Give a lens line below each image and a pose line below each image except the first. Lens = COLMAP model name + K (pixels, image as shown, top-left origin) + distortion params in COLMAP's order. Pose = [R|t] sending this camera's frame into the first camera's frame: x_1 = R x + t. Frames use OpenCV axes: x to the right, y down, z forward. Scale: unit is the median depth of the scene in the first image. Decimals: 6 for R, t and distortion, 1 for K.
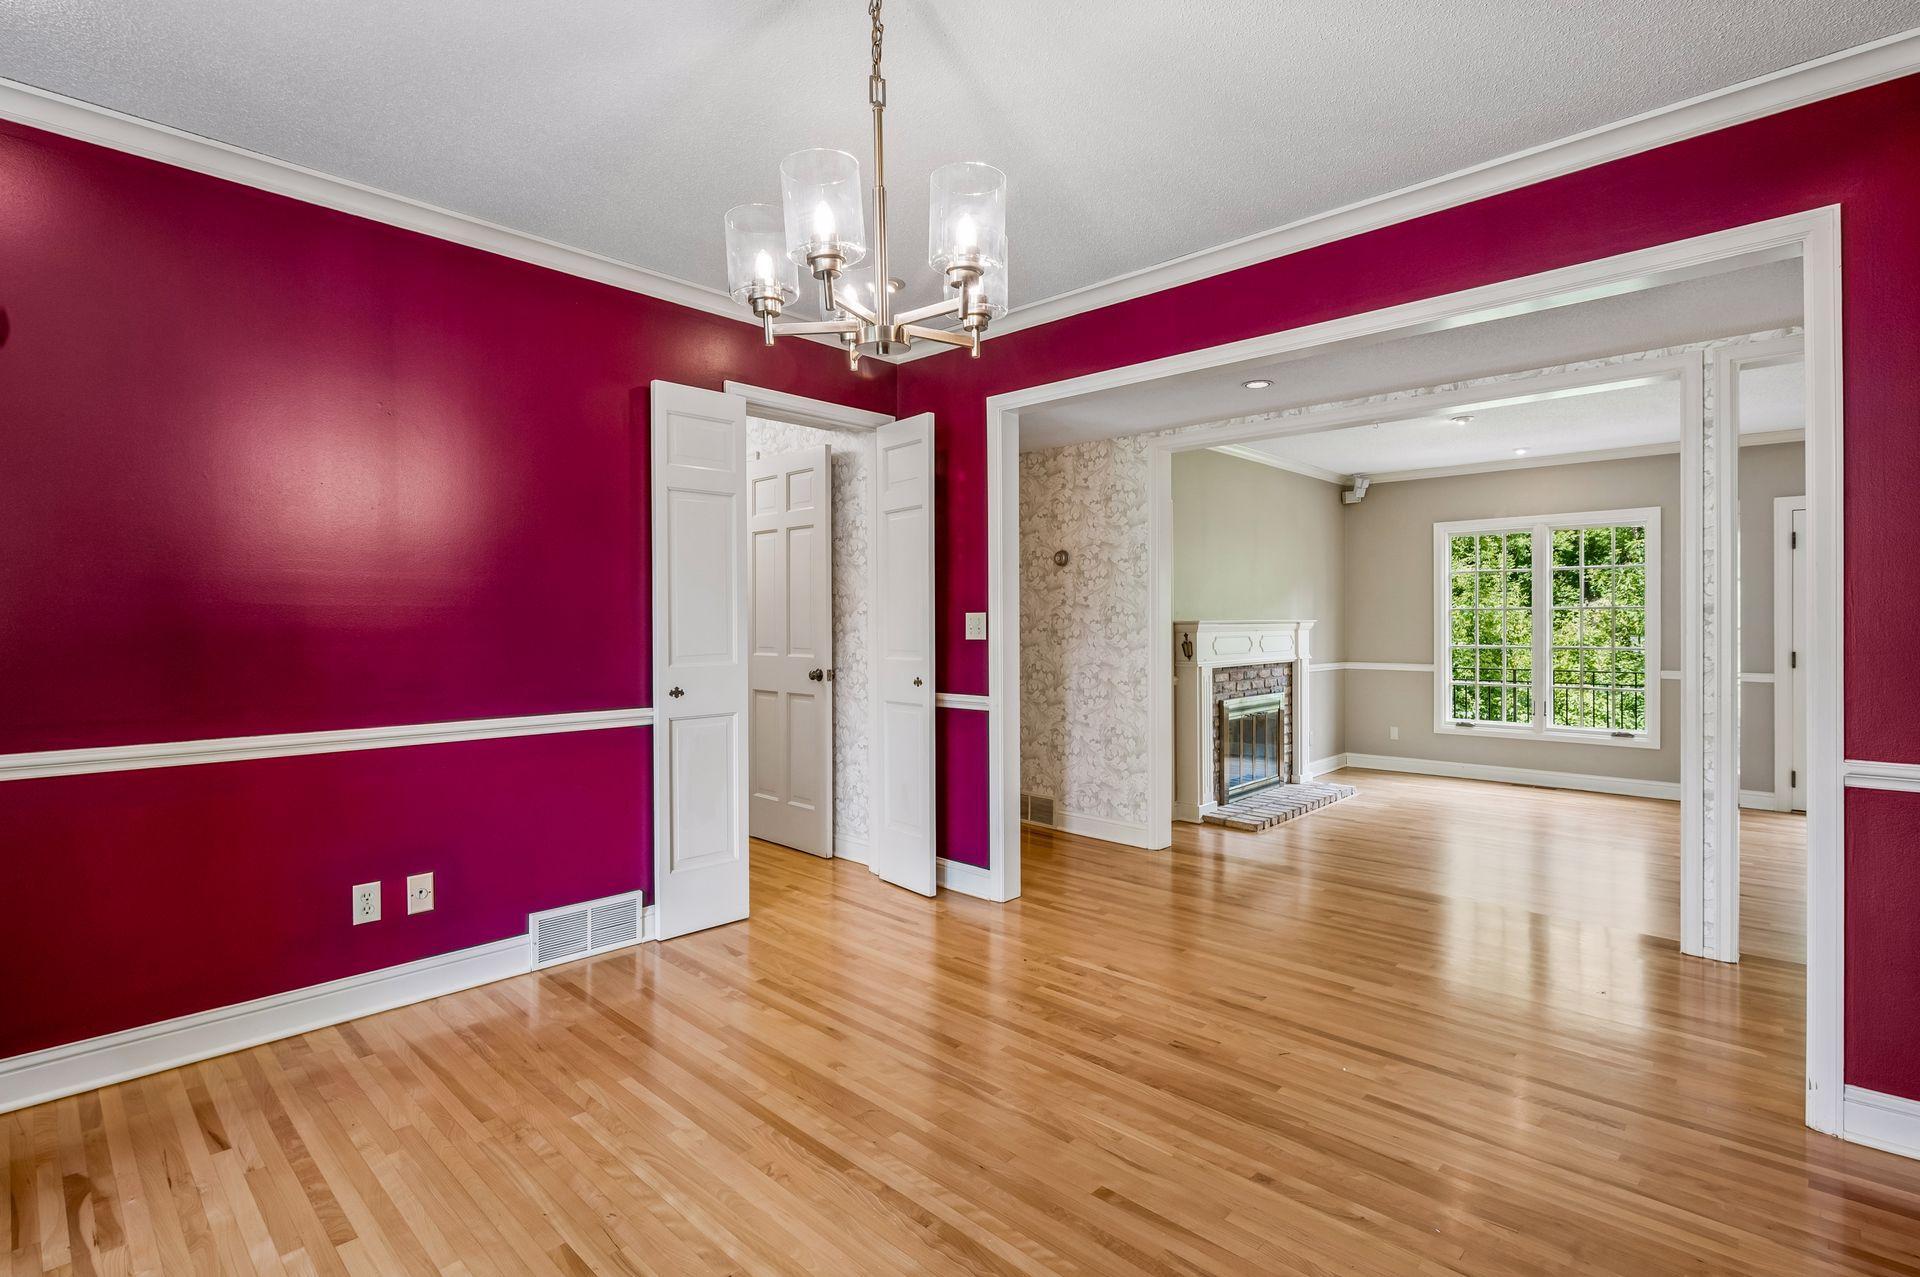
lens RADIAL K [[919.8, 0, 960.0], [0, 919.8, 638.5], [0, 0, 1]] dist [-0.000225, 0.000005]
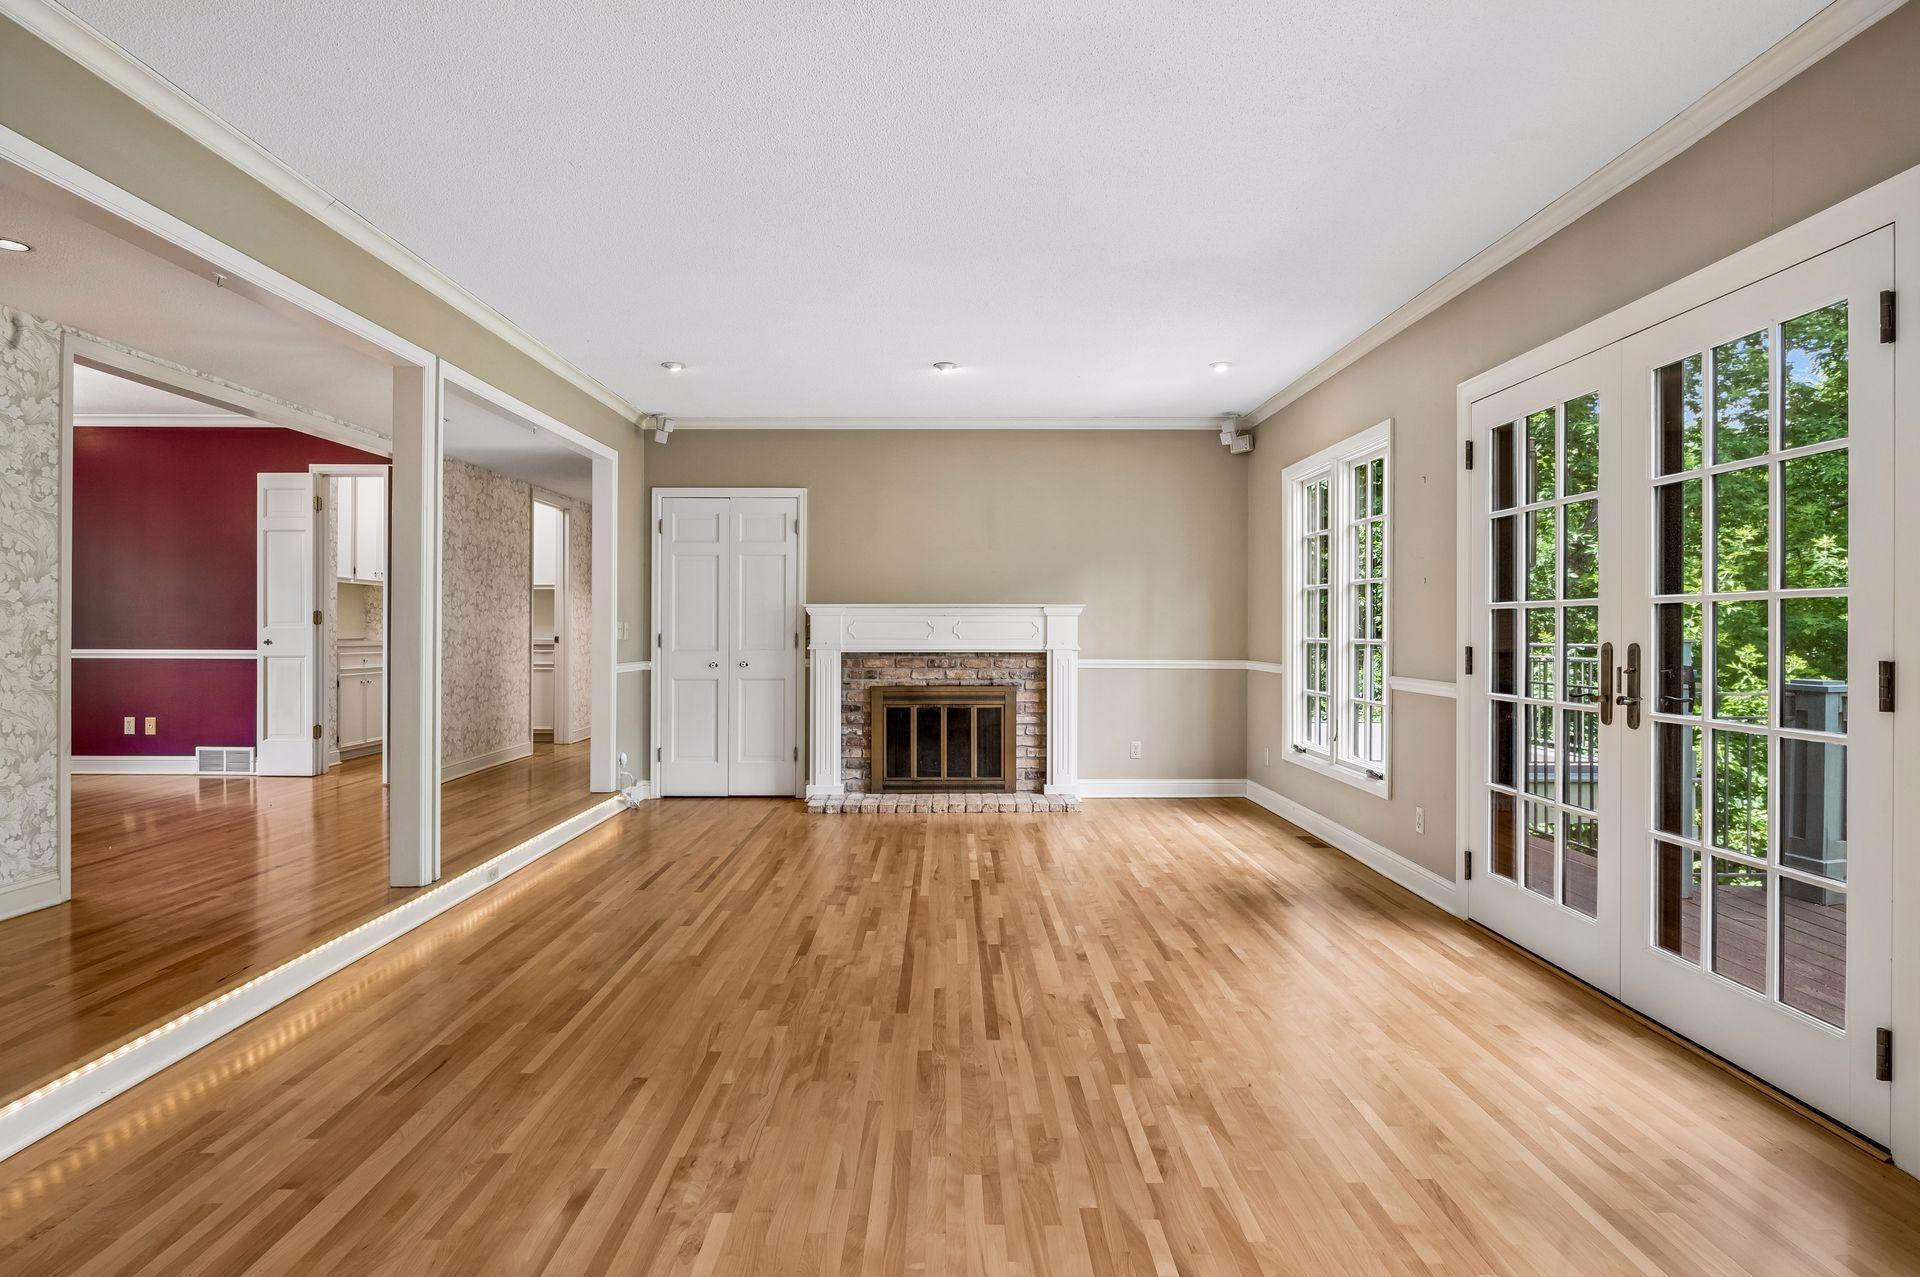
lens RADIAL K [[1029.6, 0, 950.1], [0, 1029.6, 630.4], [0, 0, 1]] dist [-0.006864, -0.001261]
pose [[0.694887, 0.007383, -0.719081, 2.265532], [-0.016951, 0.999838, -0.006114, 0.027030], [0.718919, 0.016438, 0.694899, 0.599386]]
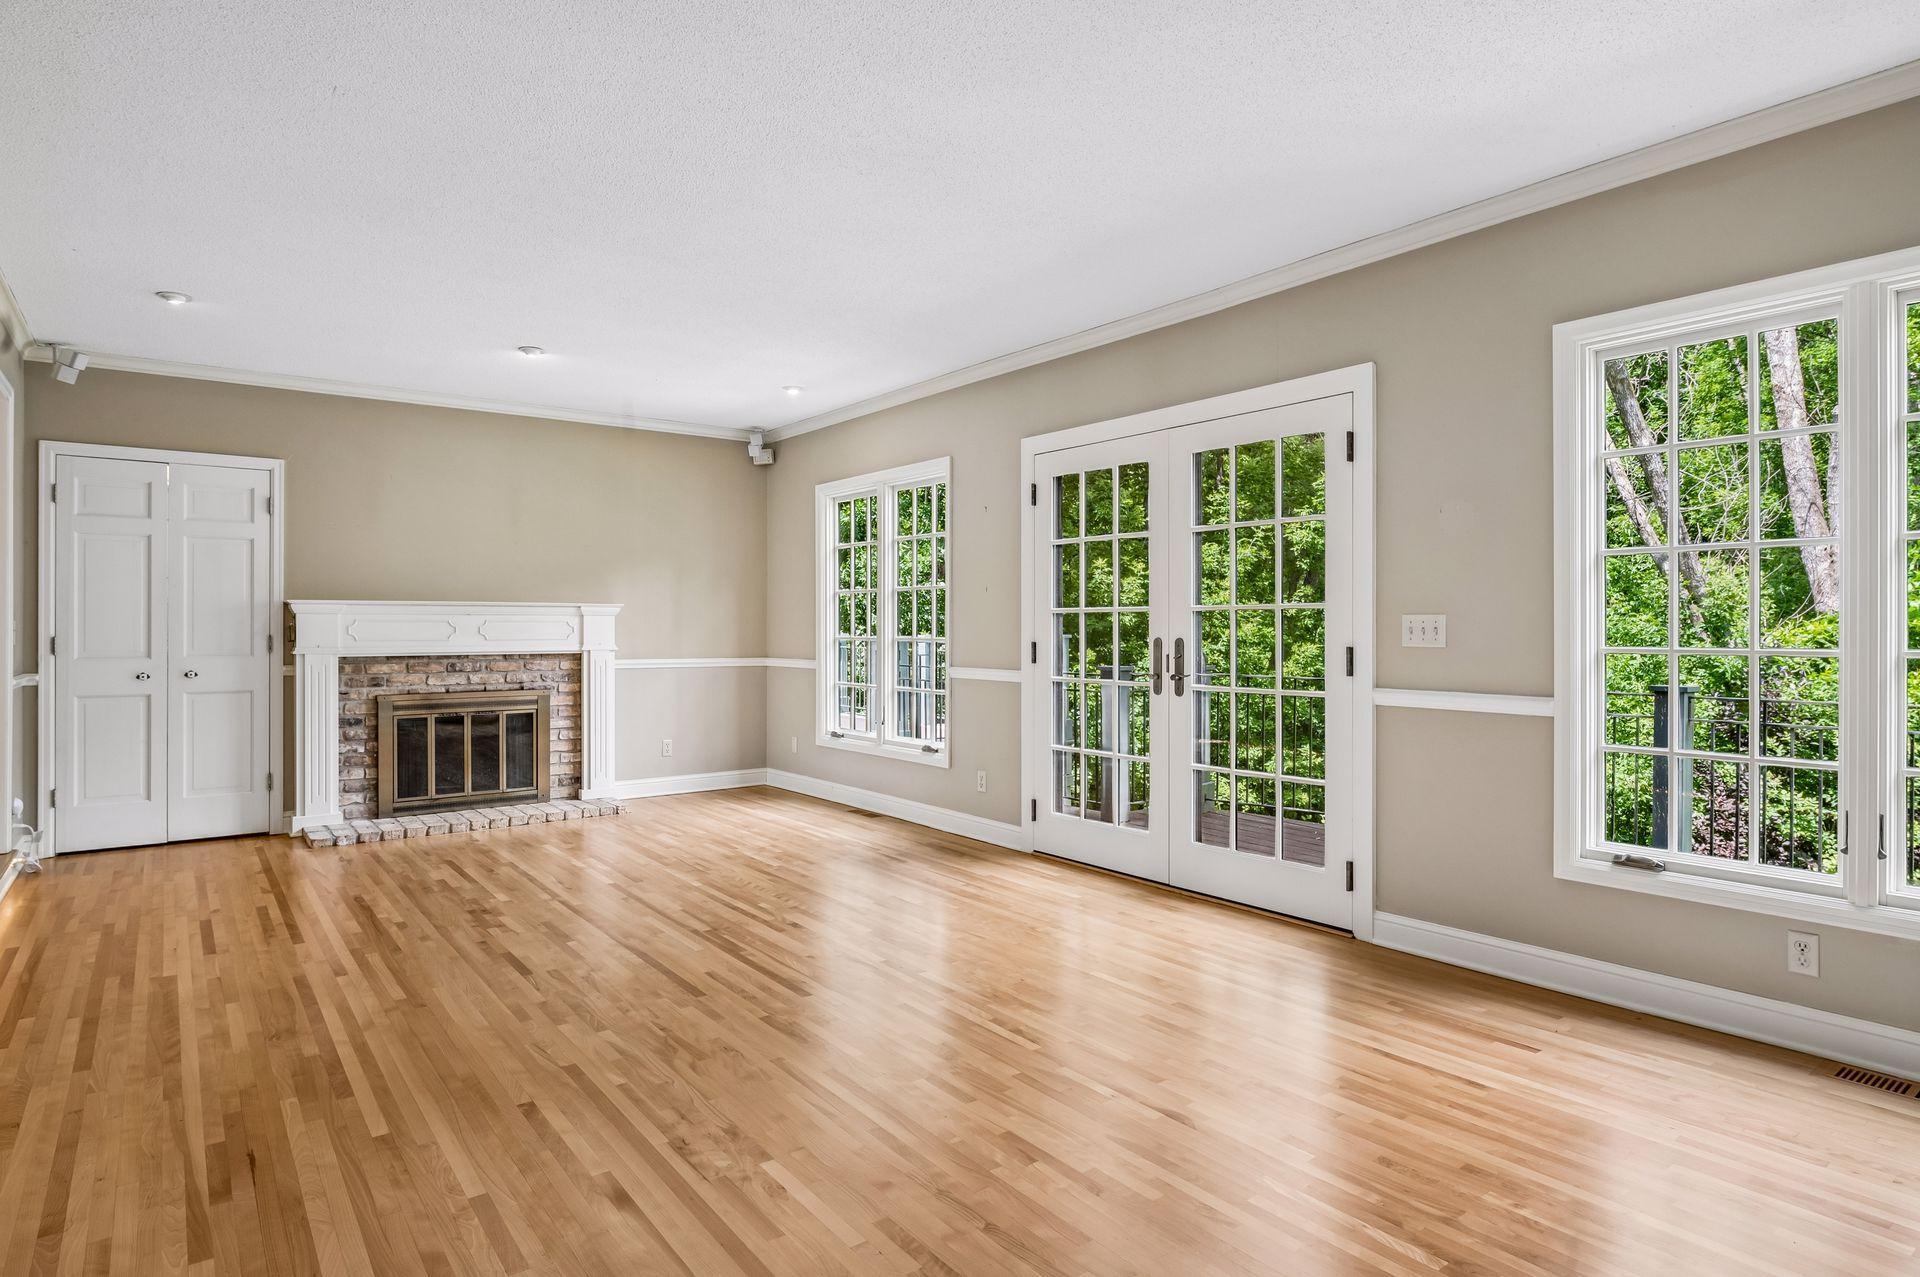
lens RADIAL K [[1058.5, 0, 960.0], [0, 1058.5, 627.1], [0, 0, 1]] dist [-0.003171, -0.001479]
pose [[0.987522, 0.004506, -0.157416, 1.942681], [-0.007245, 0.999832, -0.016828, 0.034399], [0.157314, 0.017758, 0.987389, 0.237442]]
